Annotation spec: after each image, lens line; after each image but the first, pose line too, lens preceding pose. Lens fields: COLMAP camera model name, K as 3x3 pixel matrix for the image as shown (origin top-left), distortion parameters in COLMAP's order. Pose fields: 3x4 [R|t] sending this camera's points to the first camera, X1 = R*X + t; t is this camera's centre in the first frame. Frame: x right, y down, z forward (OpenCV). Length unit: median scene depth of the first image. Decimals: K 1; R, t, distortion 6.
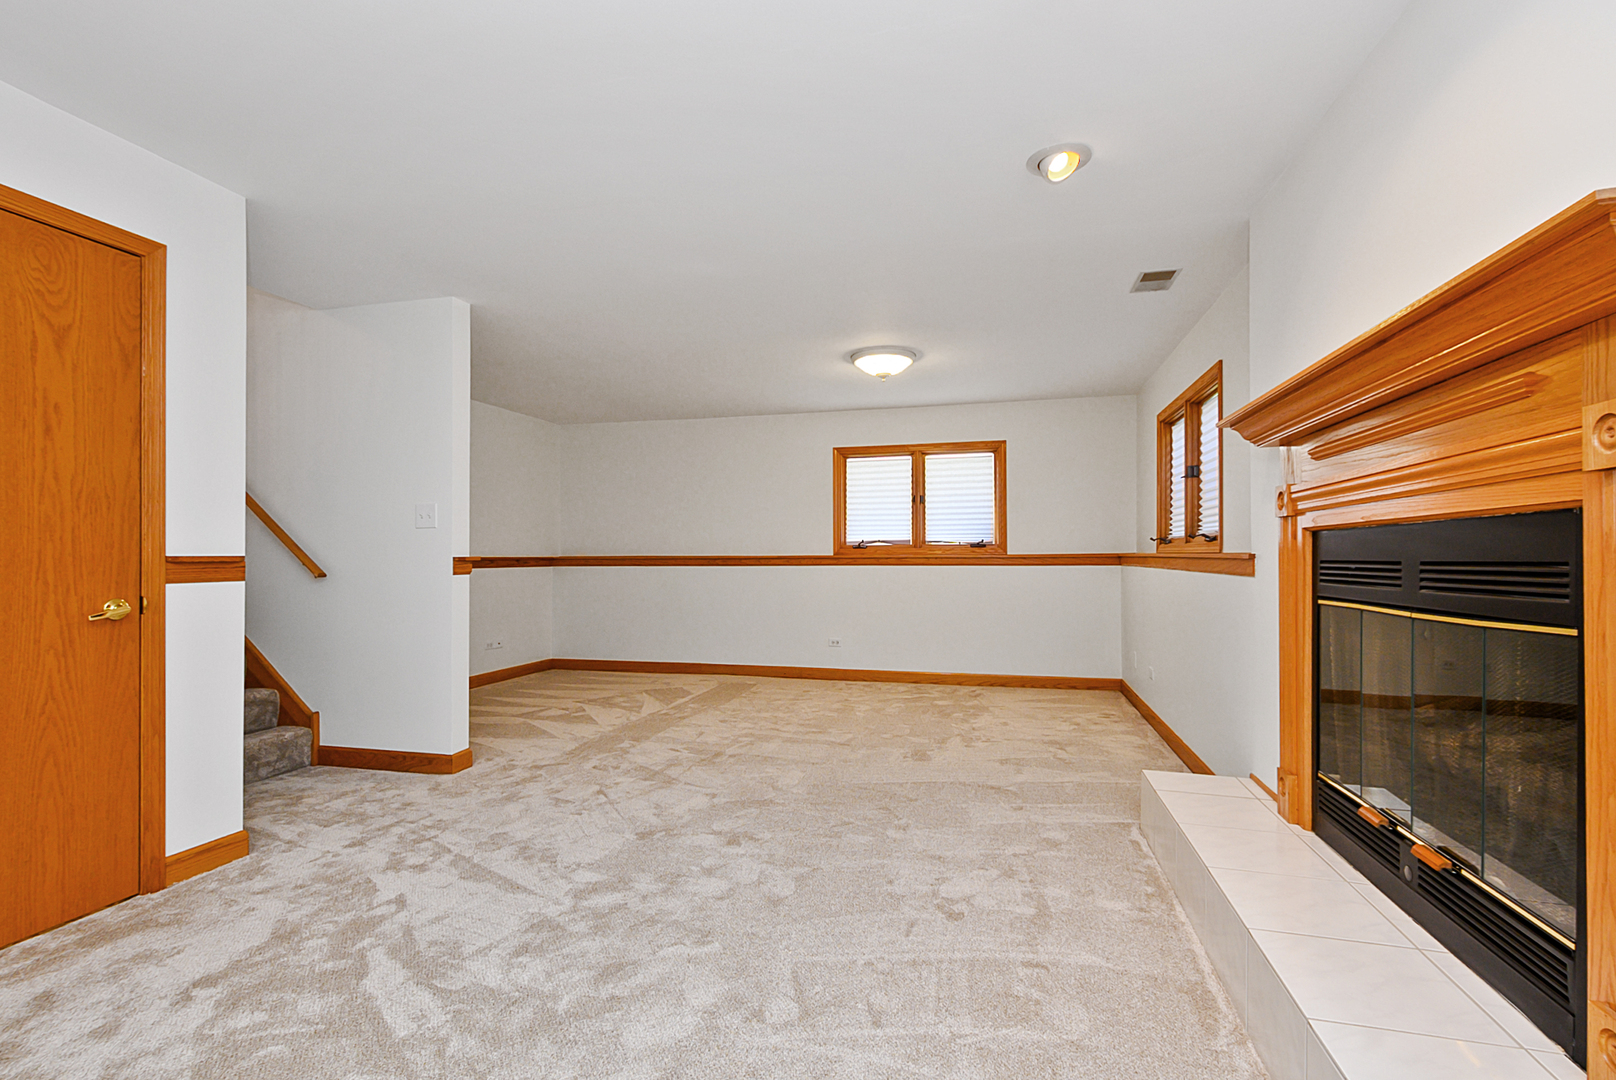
lens RADIAL K [[713.6, 0, 806.0], [0, 713.6, 544.9], [0, 0, 1]] dist [0.010476, -0.003683]
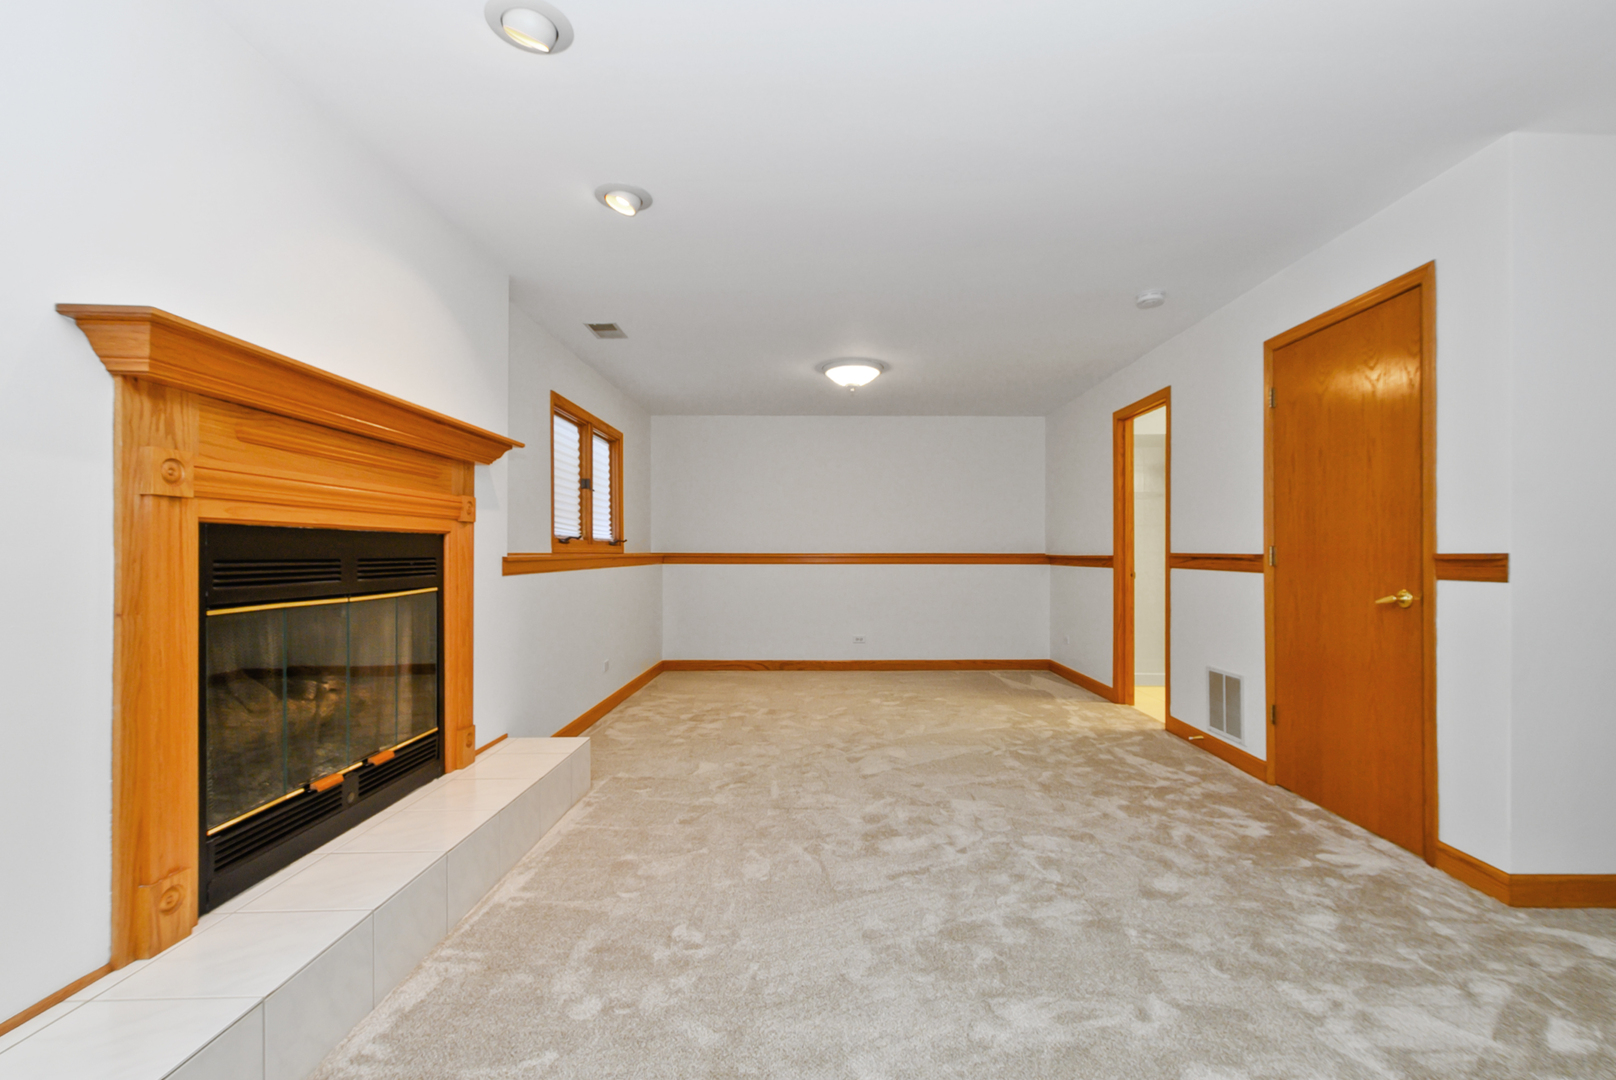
lens RADIAL K [[713.6, 0, 822.0], [0, 713.6, 553.4], [0, 0, 1]] dist [0.010476, -0.003683]
pose [[-0.967933, 0.001043, -0.251205, 0.253457], [0.004970, 0.999875, -0.014998, 0.027760], [0.251158, -0.015766, -0.967818, 1.860912]]
